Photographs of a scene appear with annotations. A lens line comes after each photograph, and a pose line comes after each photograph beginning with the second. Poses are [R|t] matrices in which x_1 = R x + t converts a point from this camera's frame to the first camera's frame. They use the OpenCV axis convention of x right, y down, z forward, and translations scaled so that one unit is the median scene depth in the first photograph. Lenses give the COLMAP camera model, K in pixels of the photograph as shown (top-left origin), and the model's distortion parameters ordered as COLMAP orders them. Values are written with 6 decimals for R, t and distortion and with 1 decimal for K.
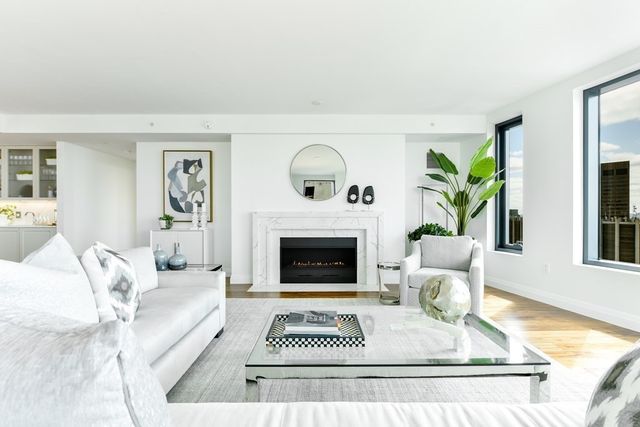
lens RADIAL K [[273.7, 0, 319.2], [0, 273.7, 215.6], [0, 0, 1]] dist [-0.000215, 0.000058]
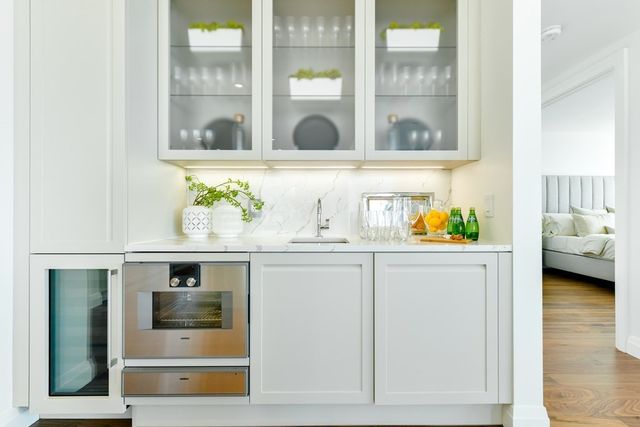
lens RADIAL K [[253.6, 0, 320.8], [0, 253.6, 214.4], [0, 0, 1]] dist [0.003818, 0.000026]
pose [[1.000000, -0.000549, -0.000333, -1.211887], [0.000548, 0.999992, -0.004045, 0.008148], [0.000336, 0.004045, 0.999992, 0.798819]]
